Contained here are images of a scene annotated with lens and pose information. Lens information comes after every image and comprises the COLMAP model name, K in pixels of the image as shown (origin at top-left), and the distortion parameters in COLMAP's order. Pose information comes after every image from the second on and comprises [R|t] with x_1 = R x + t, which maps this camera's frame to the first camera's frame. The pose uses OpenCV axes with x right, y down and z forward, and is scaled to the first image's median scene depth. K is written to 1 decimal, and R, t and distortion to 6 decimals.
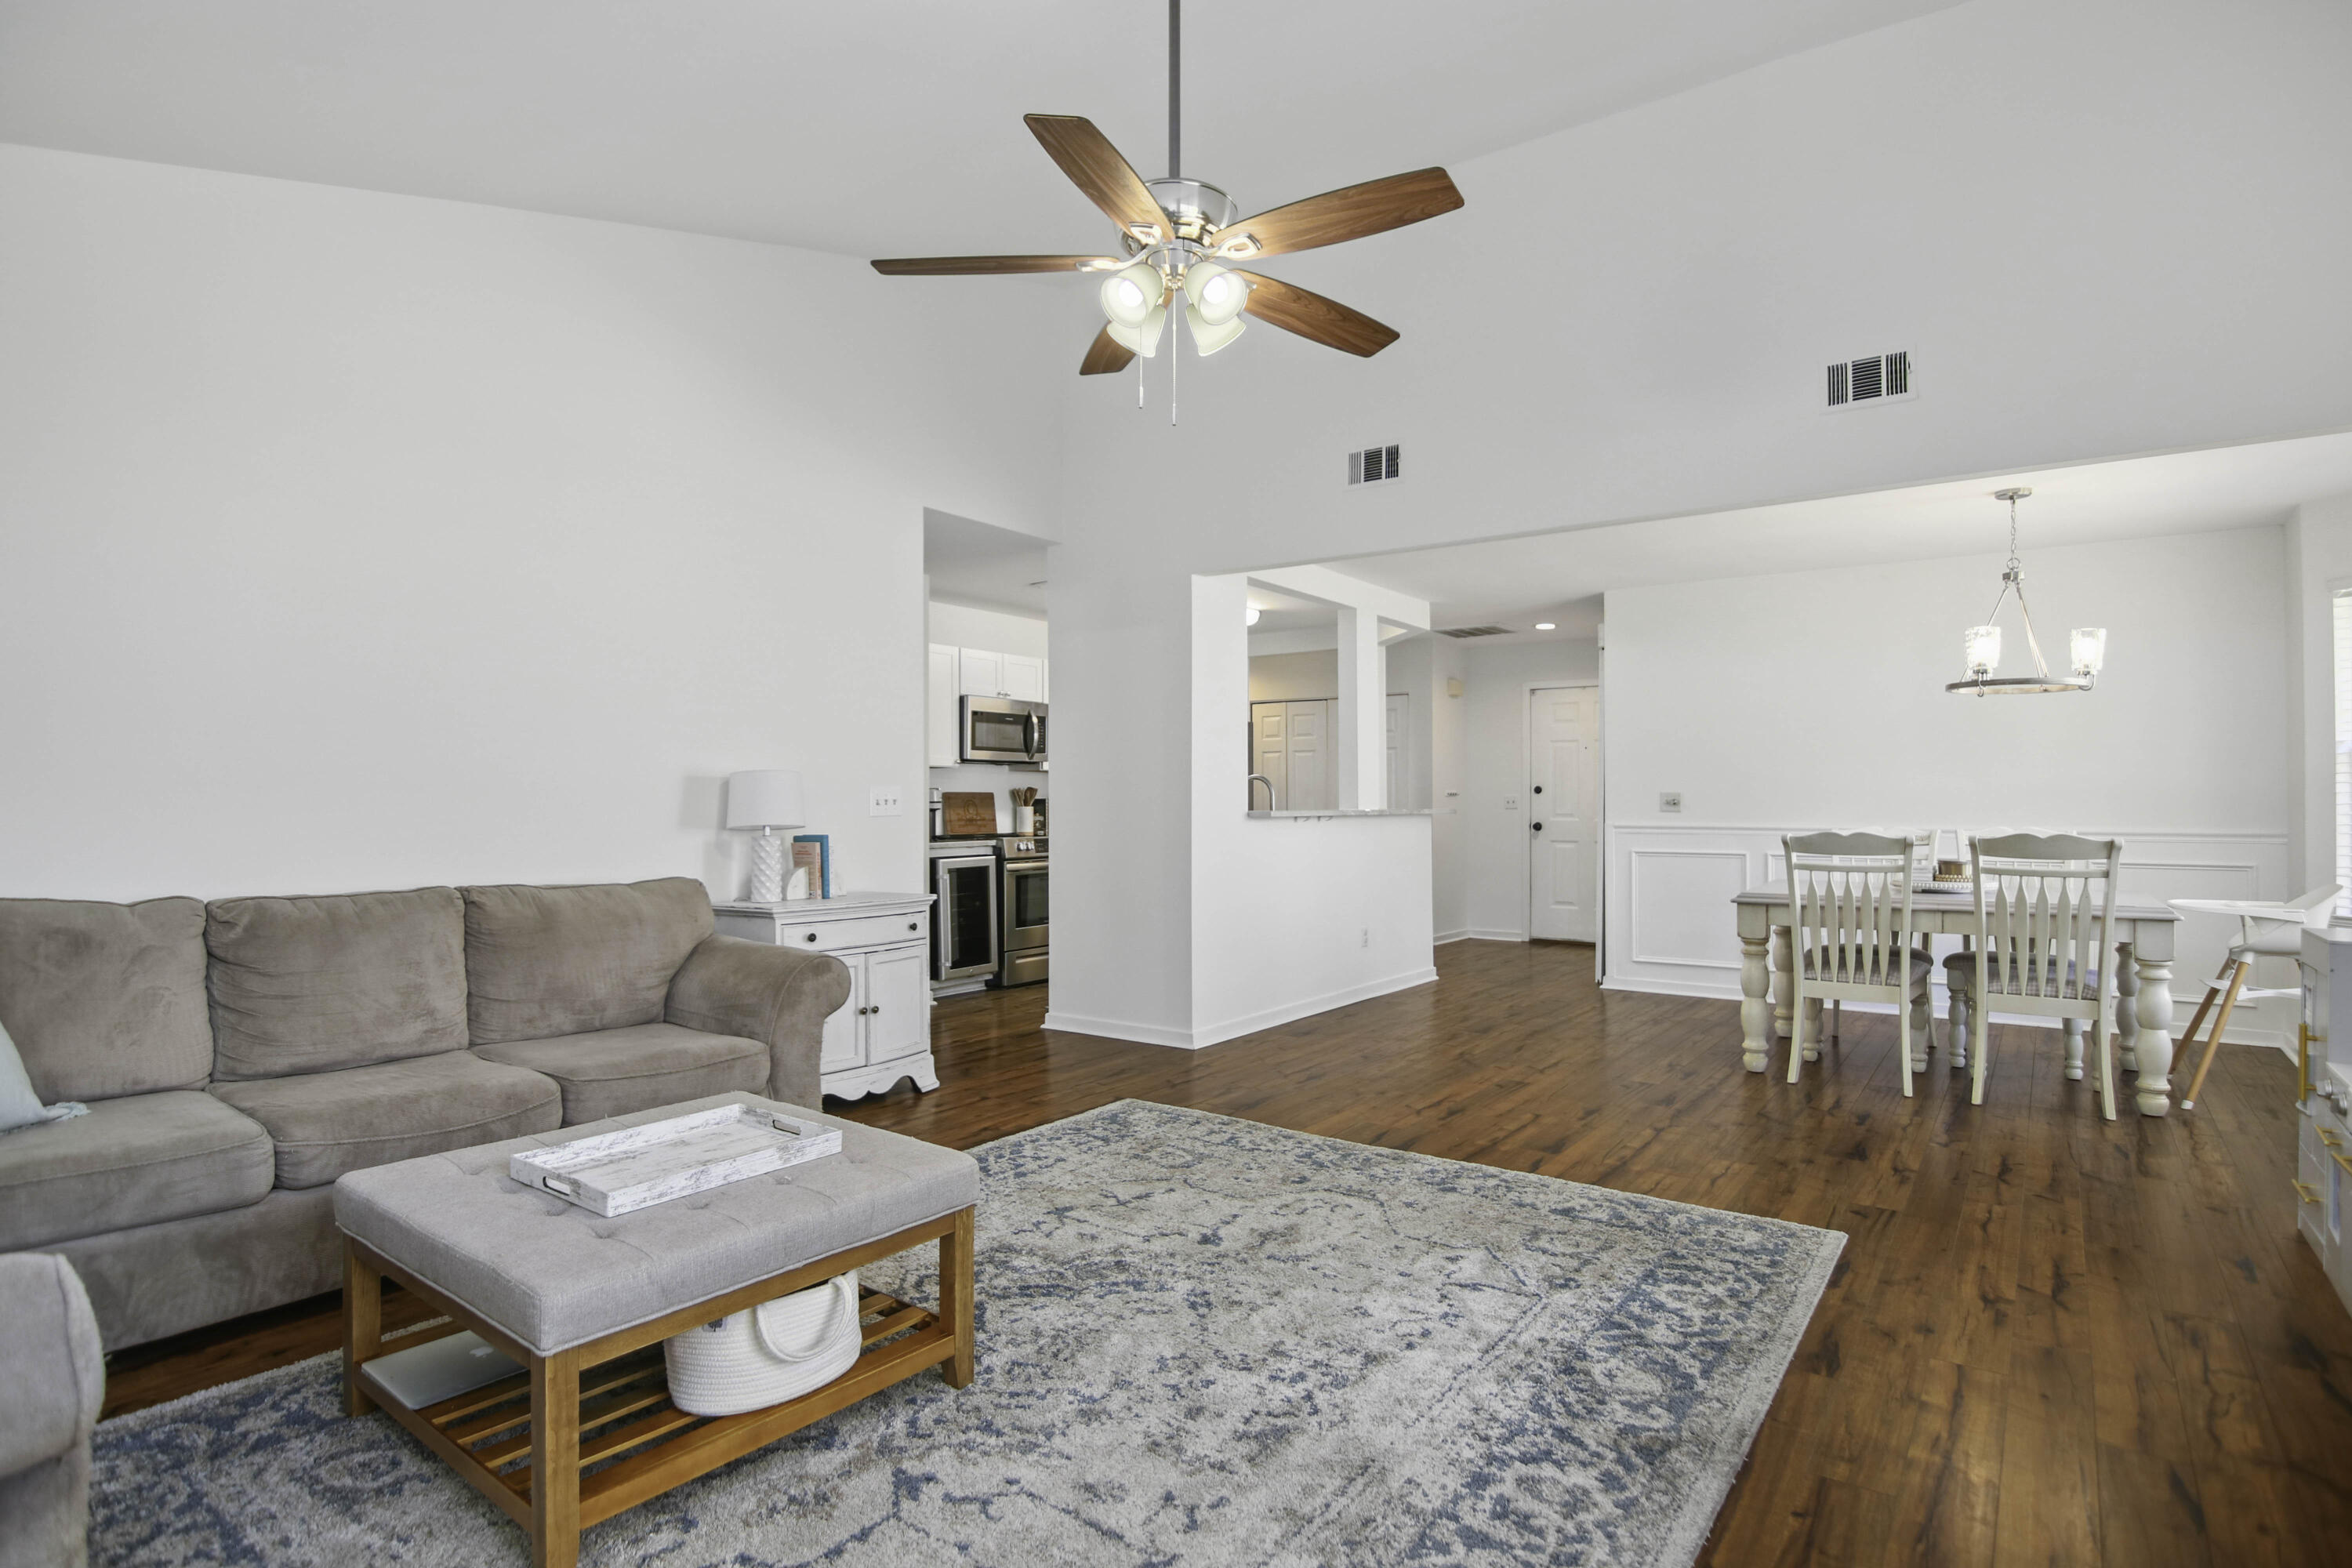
lens RADIAL K [[1190.8, 0, 1206.1], [0, 1190.8, 779.2], [0, 0, 1]] dist [-0.002724, -0.016962]
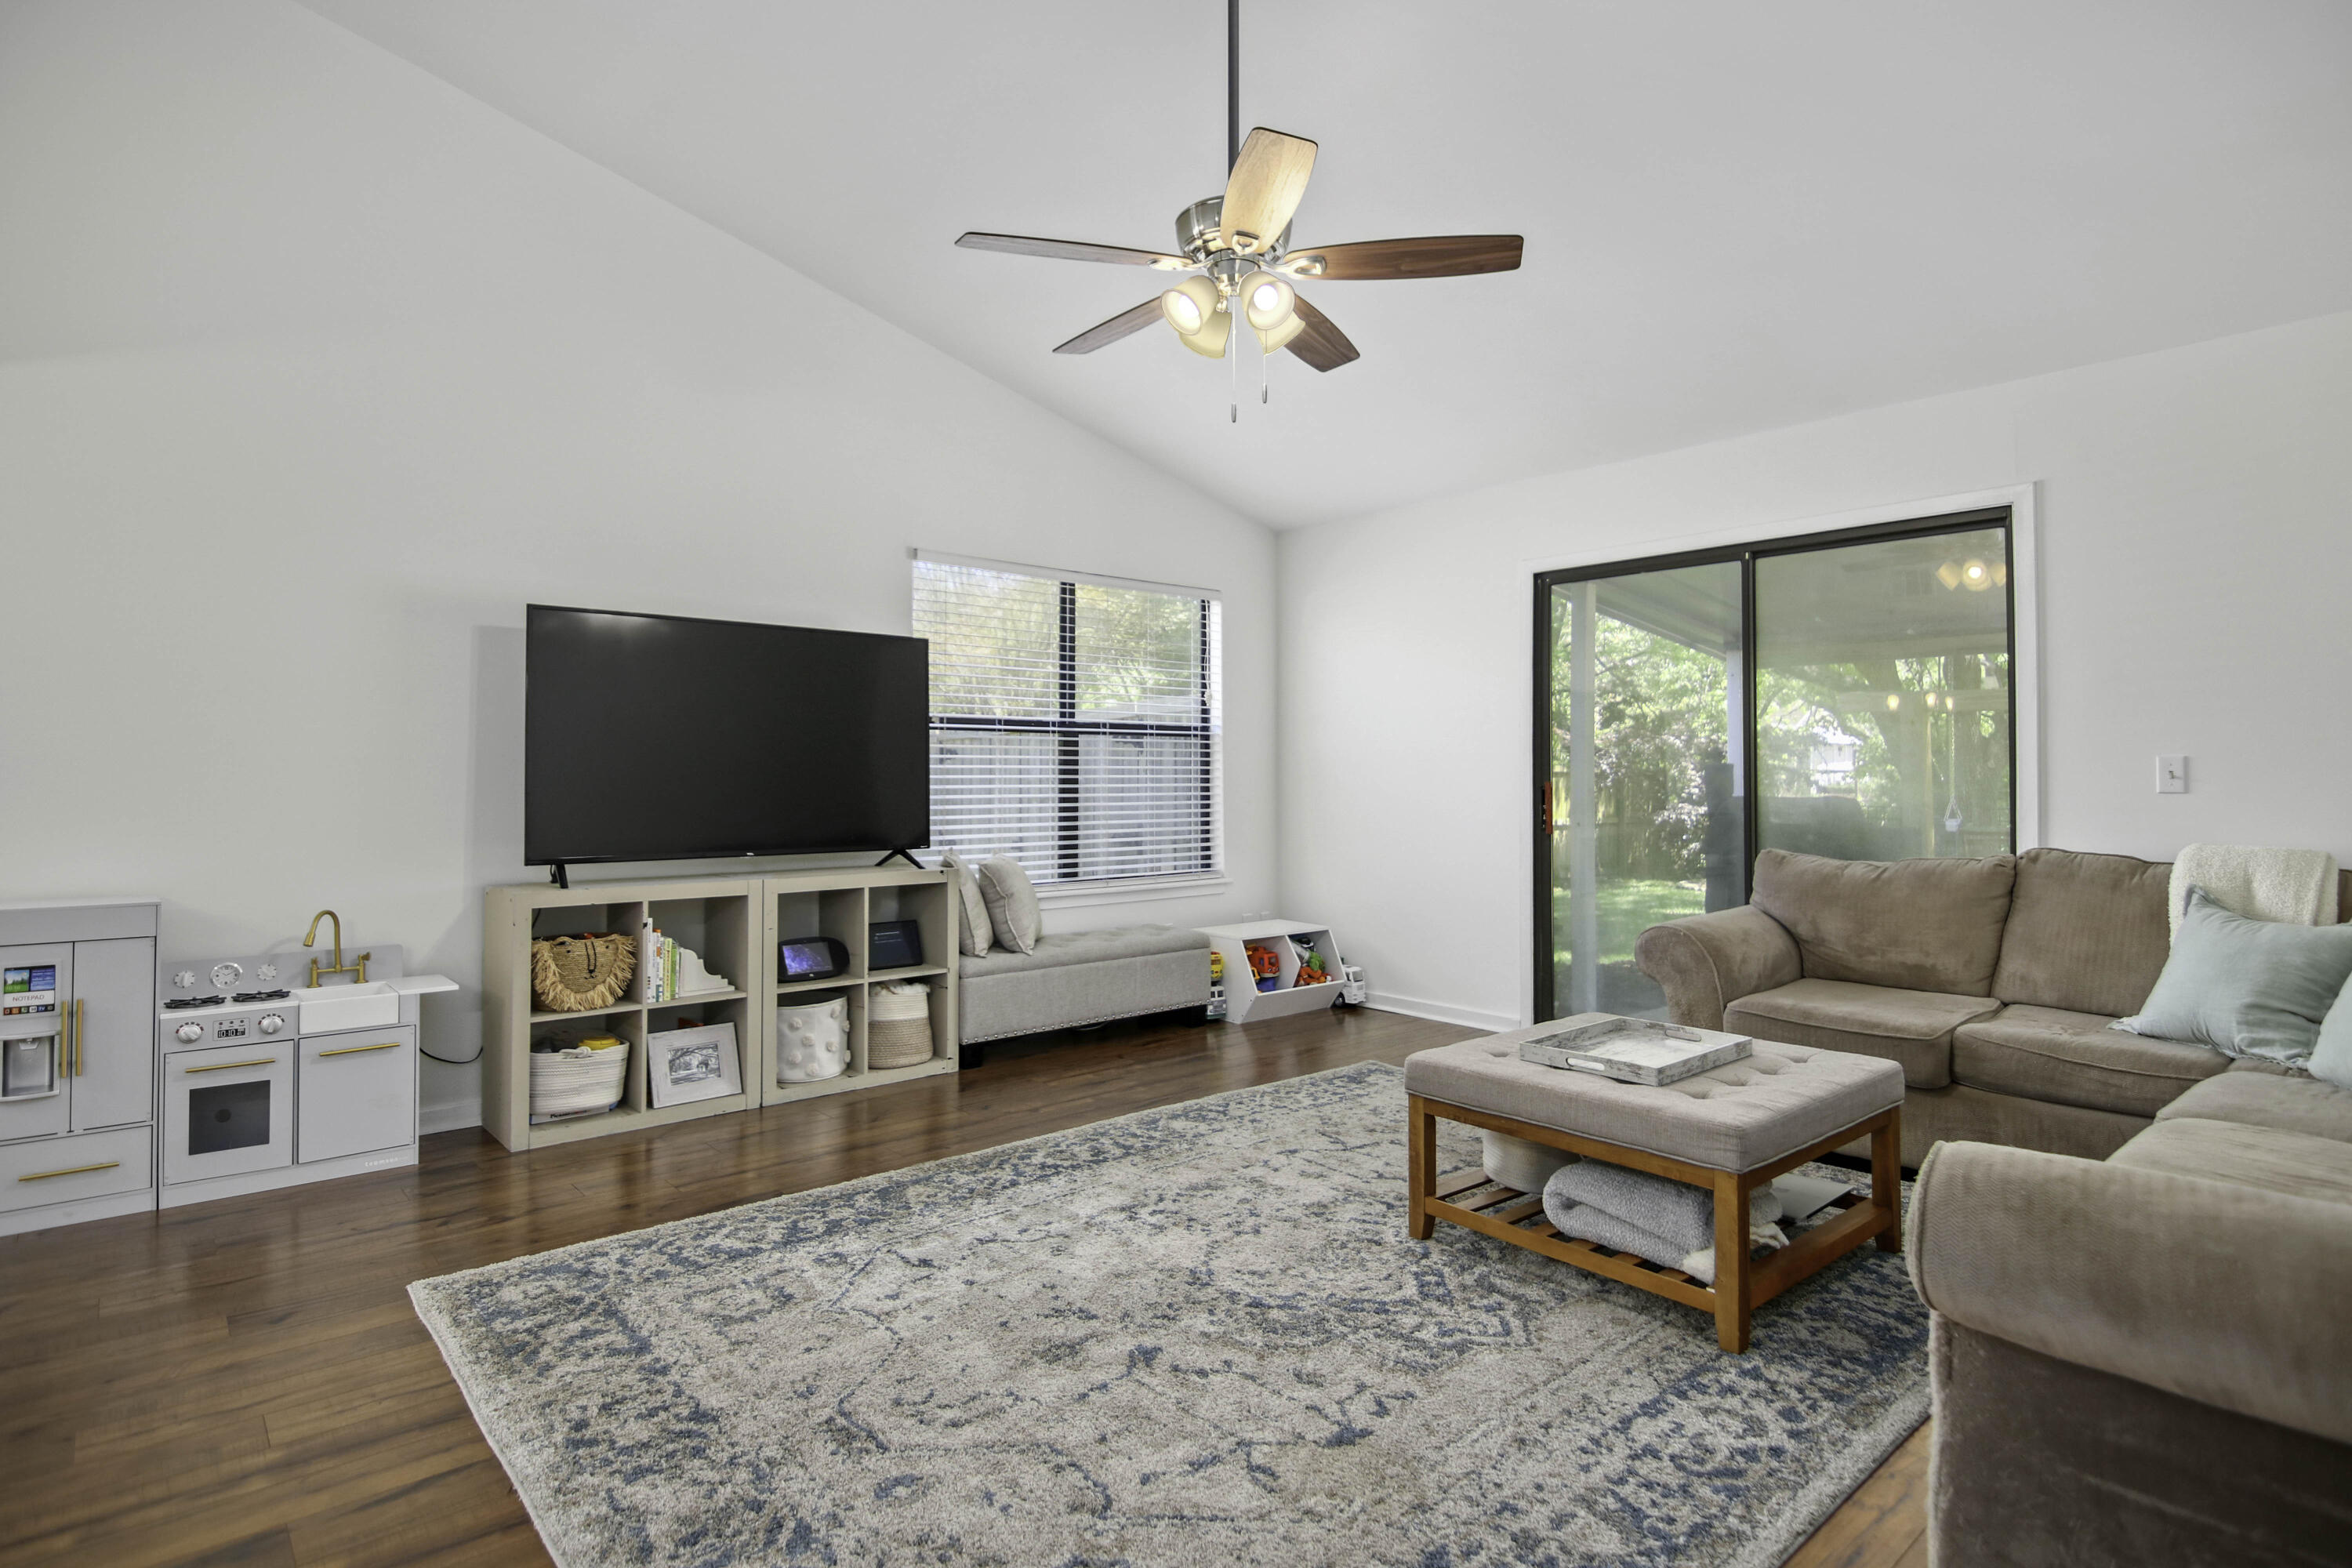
lens RADIAL K [[1206.6, 0, 1204.7], [0, 1206.6, 748.1], [0, 0, 1]] dist [-0.001285, -0.014009]
pose [[-0.975983, 0.003500, 0.217820, -0.174651], [-0.004971, 0.999253, -0.038329, 0.029719], [-0.217792, -0.038491, -0.975236, 1.523818]]
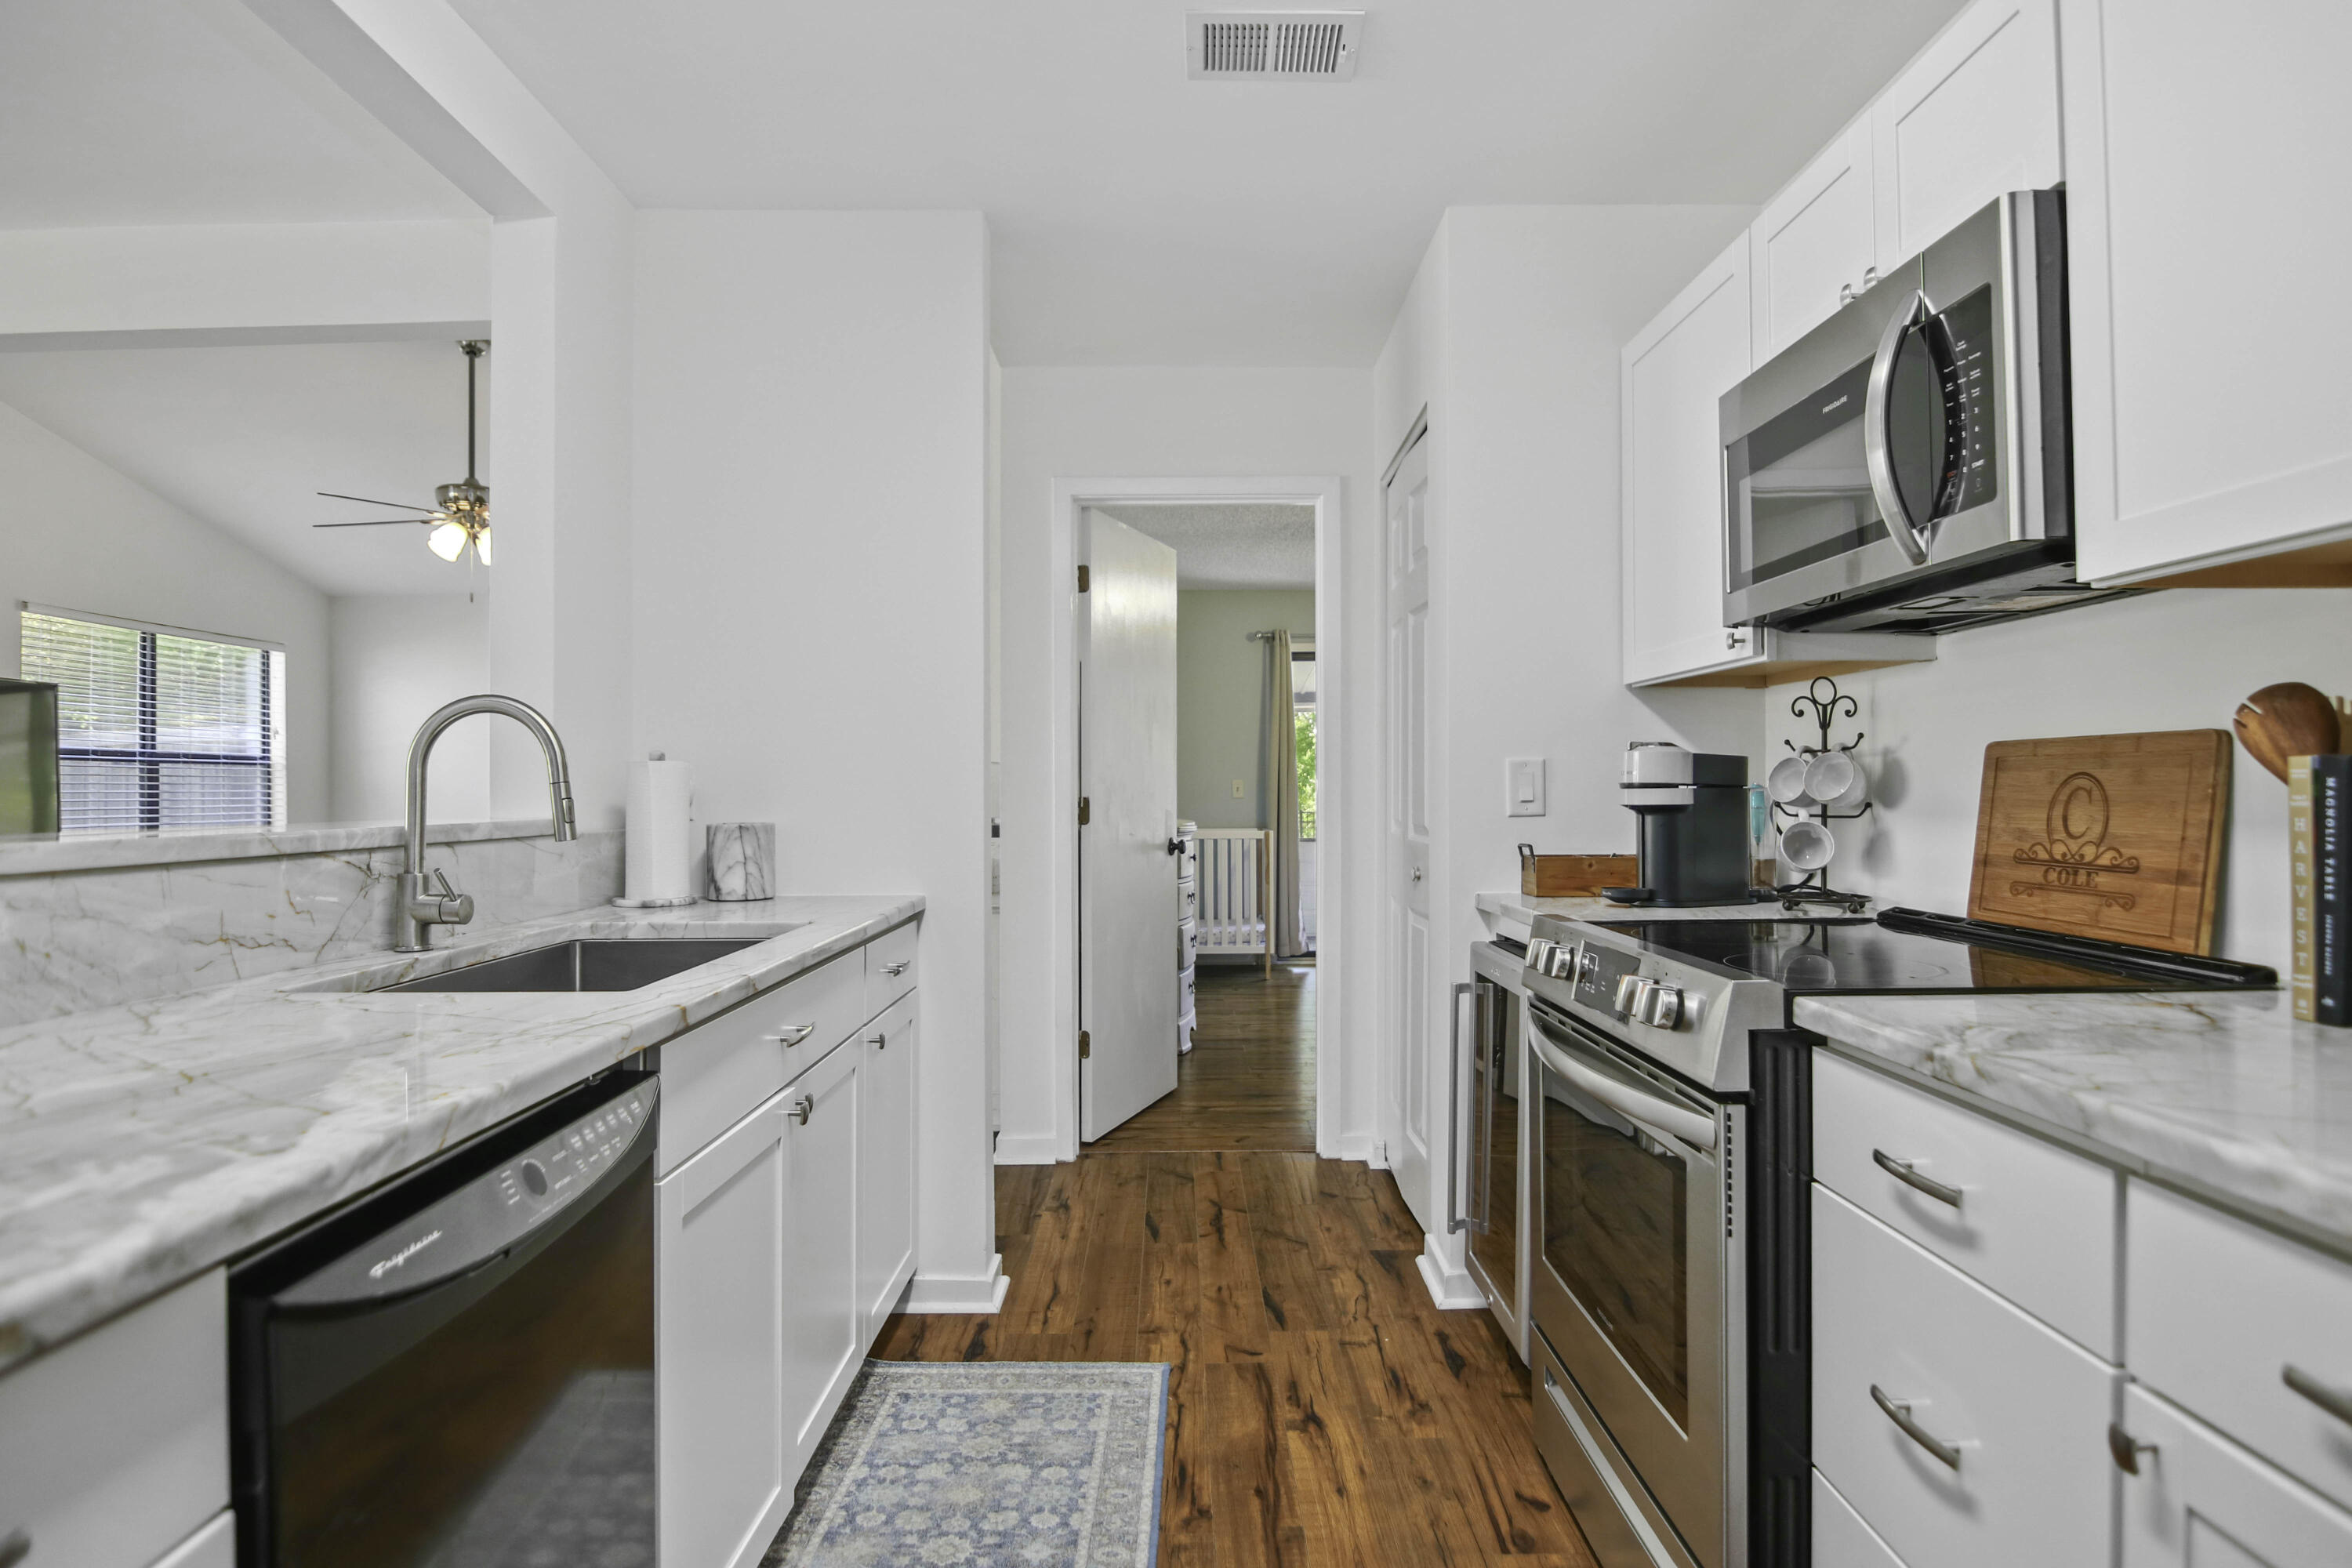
lens RADIAL K [[1214.3, 0, 1182.4], [0, 1214.3, 774.2], [0, 0, 1]] dist [-0.002853, -0.015470]
pose [[-0.812077, -0.000535, -0.583551, 0.138057], [0.018238, 0.999488, -0.026297, 0.046328], [0.583266, -0.031999, -0.811651, 2.445839]]
